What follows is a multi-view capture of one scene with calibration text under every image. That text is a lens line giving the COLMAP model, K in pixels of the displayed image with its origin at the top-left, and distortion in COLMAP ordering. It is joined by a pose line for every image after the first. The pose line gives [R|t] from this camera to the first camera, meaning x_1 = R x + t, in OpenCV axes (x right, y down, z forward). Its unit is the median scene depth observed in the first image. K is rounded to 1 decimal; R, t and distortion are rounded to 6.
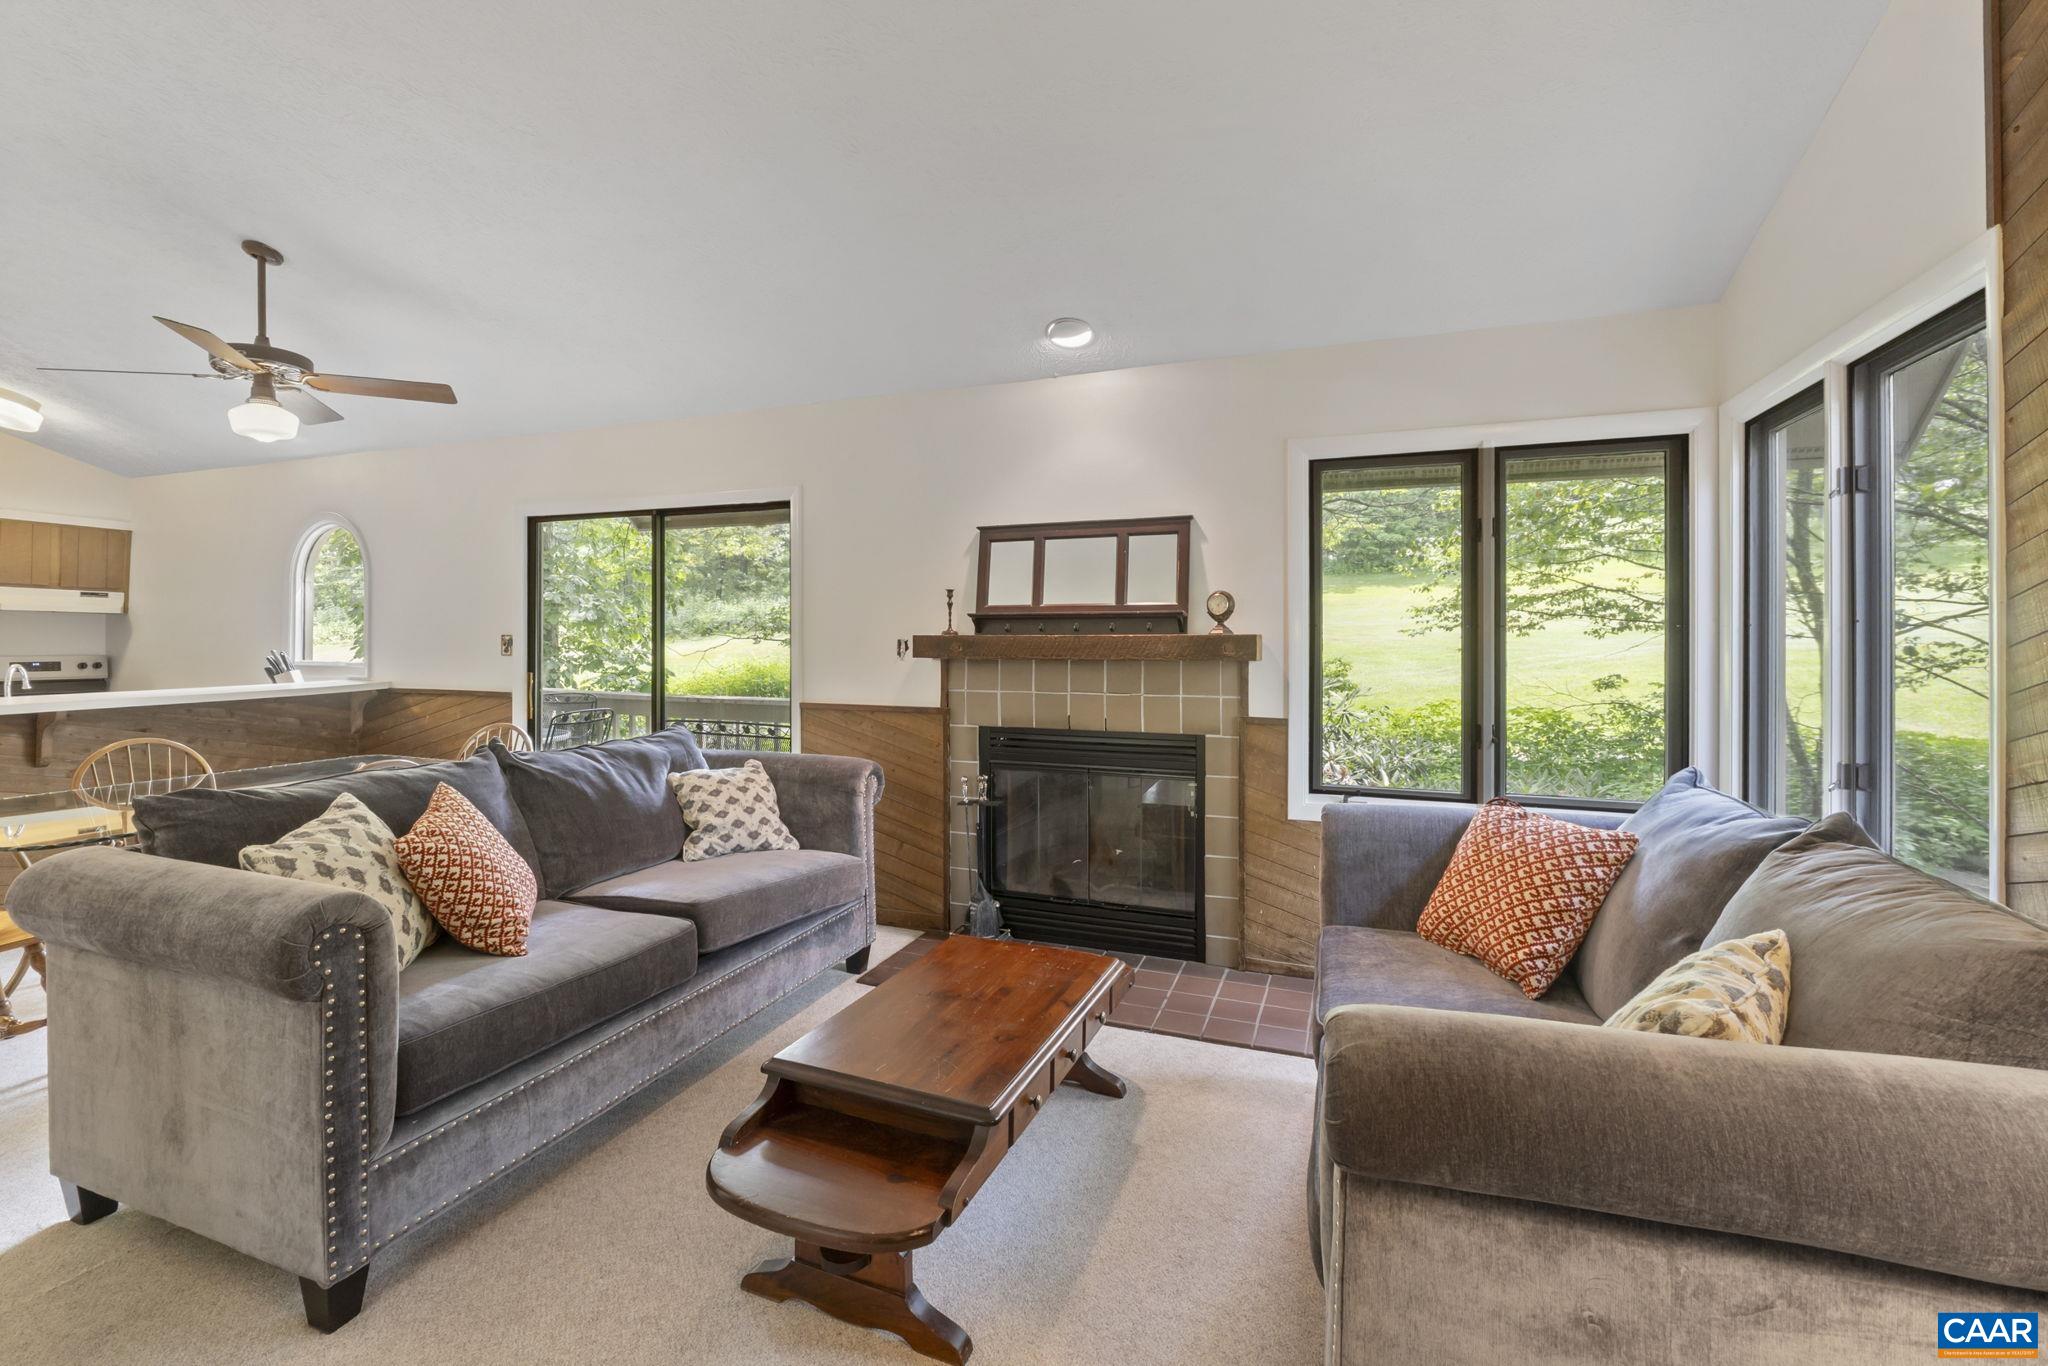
lens RADIAL K [[890.0, 0, 1024.4], [0, 890.0, 635.5], [0, 0, 1]] dist [-0.004275, -0.001020]
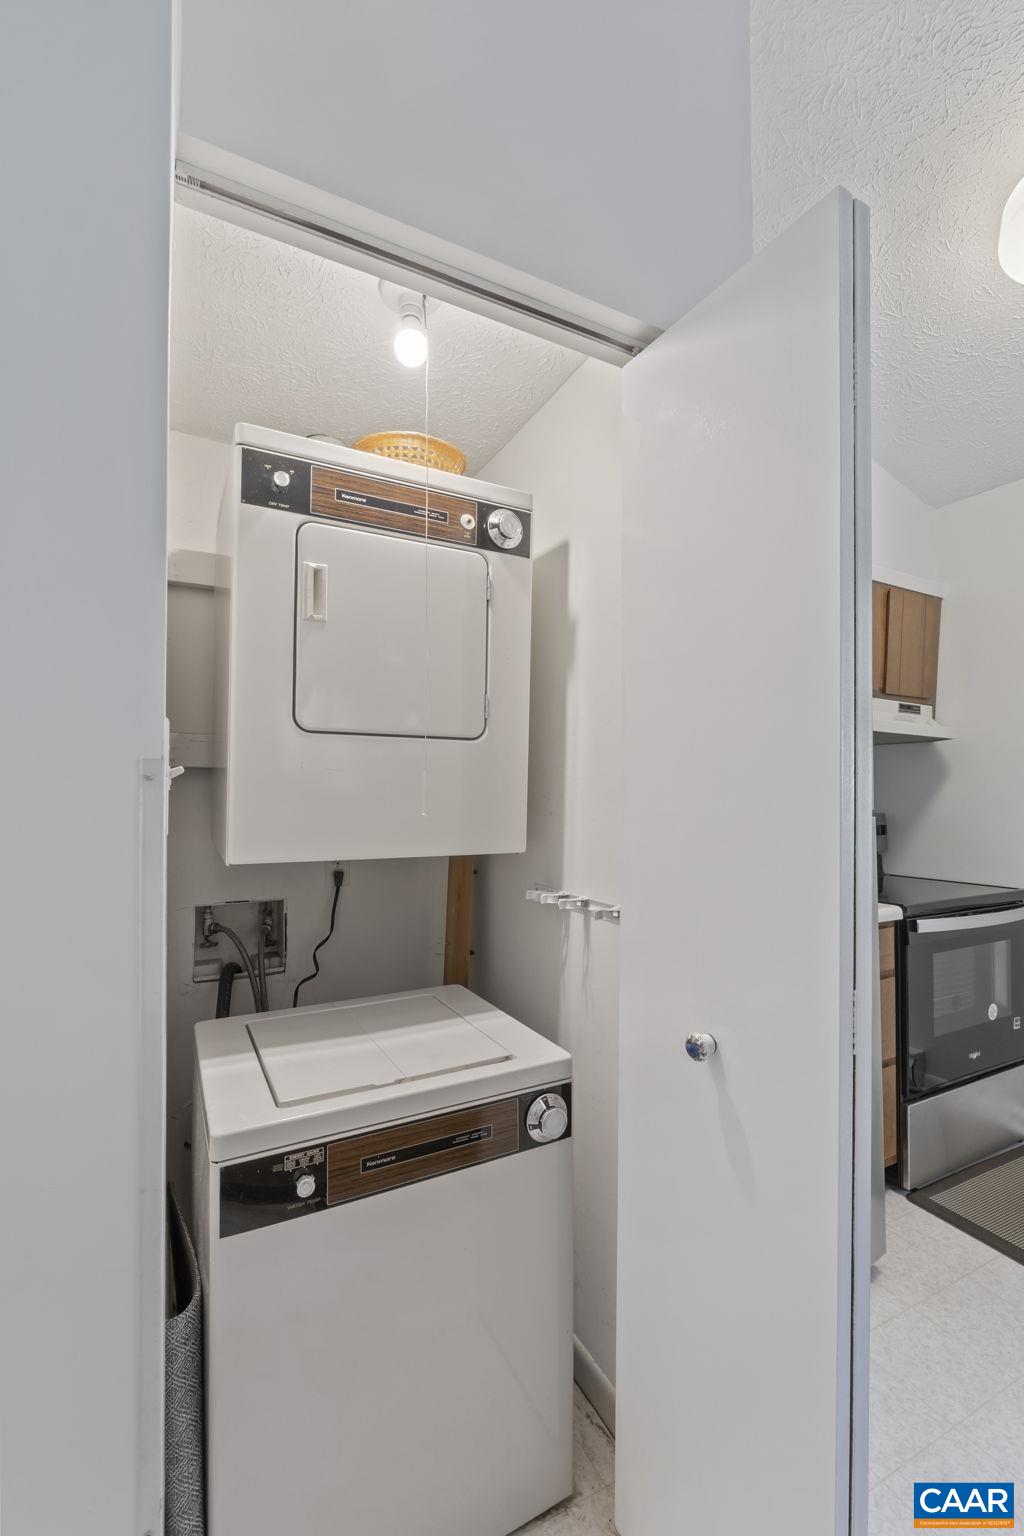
lens RADIAL K [[667.4, 0, 484.0], [0, 667.4, 767.2], [0, 0, 1]] dist [-0.001129, -0.000225]
pose [[0.745788, -0.014013, -0.666036, -1.113286], [-0.007276, 0.999548, -0.029178, 0.008047], [0.666144, 0.026607, 0.745349, 0.567177]]
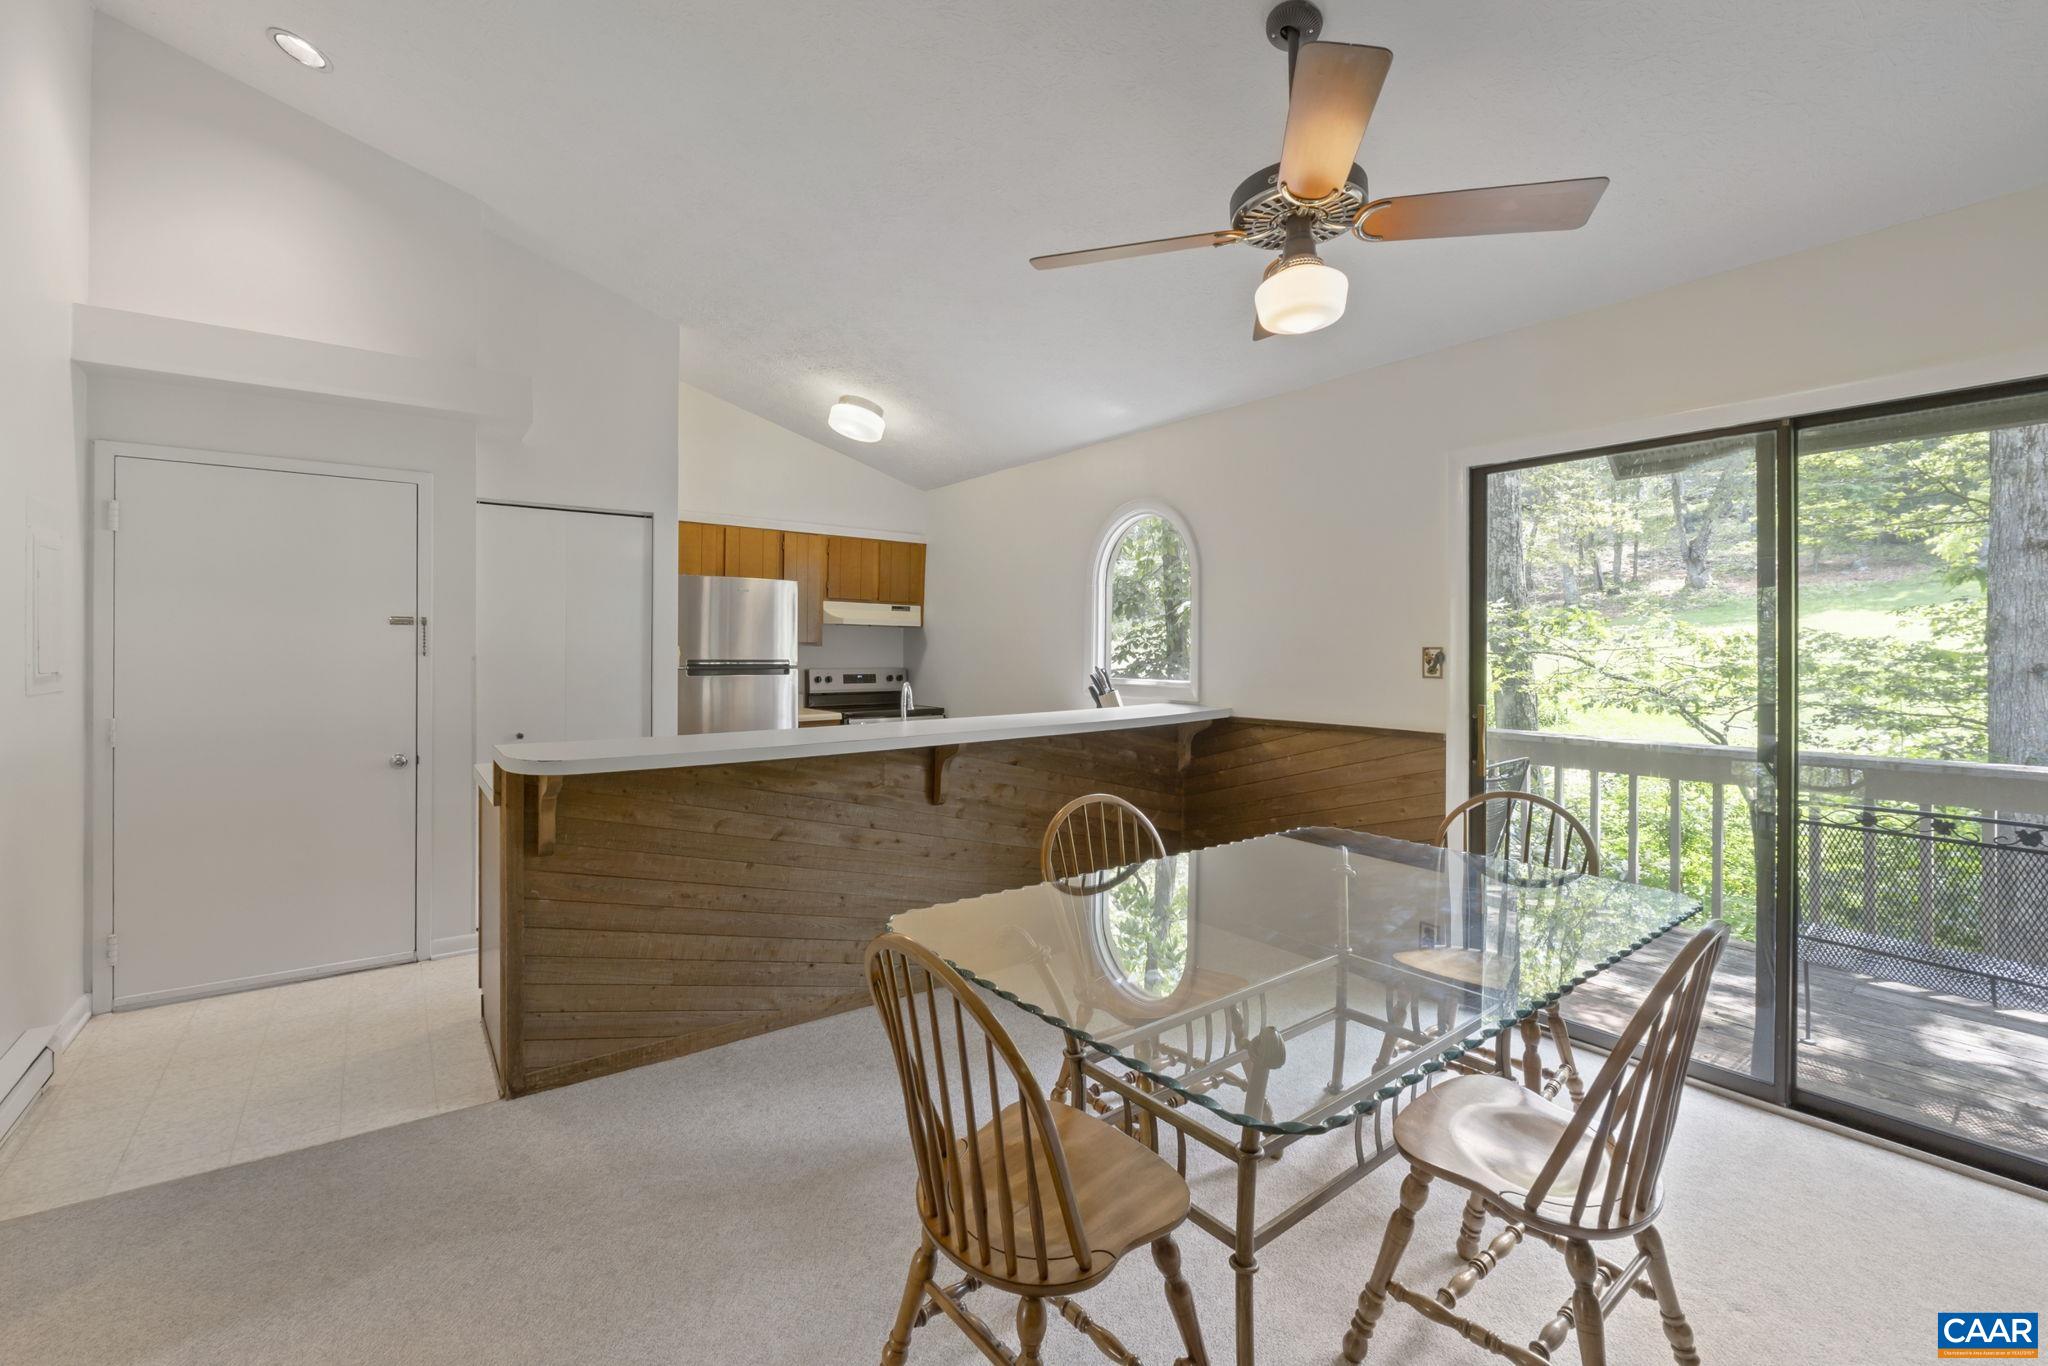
lens RADIAL K [[889.8, 0, 1022.1], [0, 889.8, 651.4], [0, 0, 1]] dist [-0.001129, -0.000225]
pose [[0.846770, 0.001625, -0.531956, -0.454032], [-0.000995, 0.999998, 0.001472, 0.001916], [0.531958, -0.000717, 0.846770, 0.247615]]
